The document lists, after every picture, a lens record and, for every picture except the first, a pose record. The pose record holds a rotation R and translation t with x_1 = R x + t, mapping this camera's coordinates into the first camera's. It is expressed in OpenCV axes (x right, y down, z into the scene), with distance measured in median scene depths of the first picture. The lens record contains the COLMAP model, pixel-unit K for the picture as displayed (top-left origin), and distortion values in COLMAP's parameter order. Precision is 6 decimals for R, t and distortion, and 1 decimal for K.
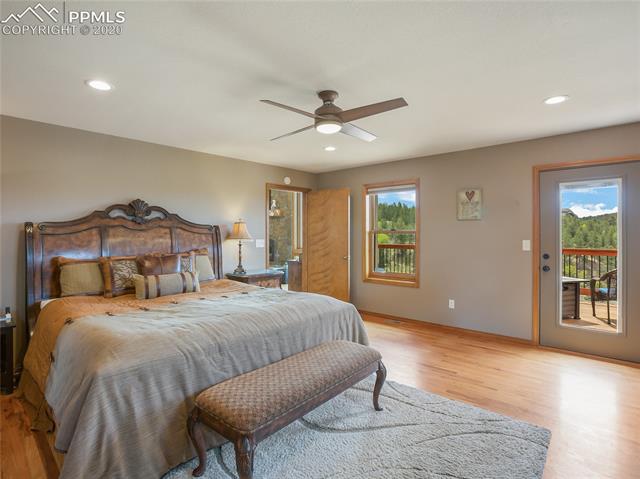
lens RADIAL K [[336.0, 0, 320.0], [0, 336.0, 239.5], [0, 0, 1]] dist [-0.001308, -0.000175]
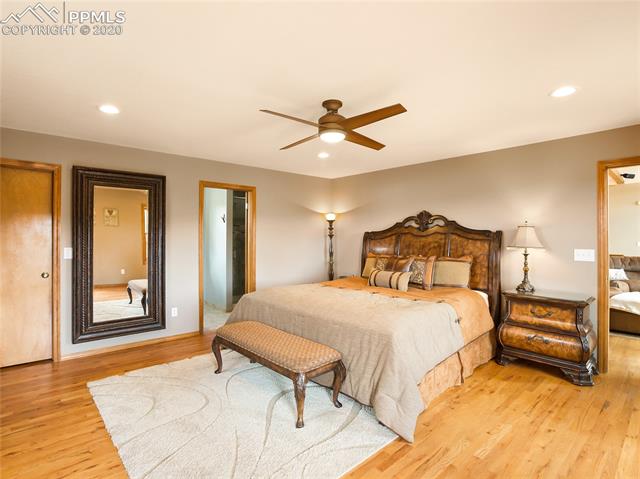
lens RADIAL K [[336.0, 0, 320.0], [0, 336.0, 239.5], [0, 0, 1]] dist [-0.001308, -0.000175]
pose [[-0.033941, 0.000507, -0.999424, 0.687461], [-0.028421, 0.999595, 0.001472, -0.008183], [0.999020, 0.028455, -0.033913, 0.689875]]
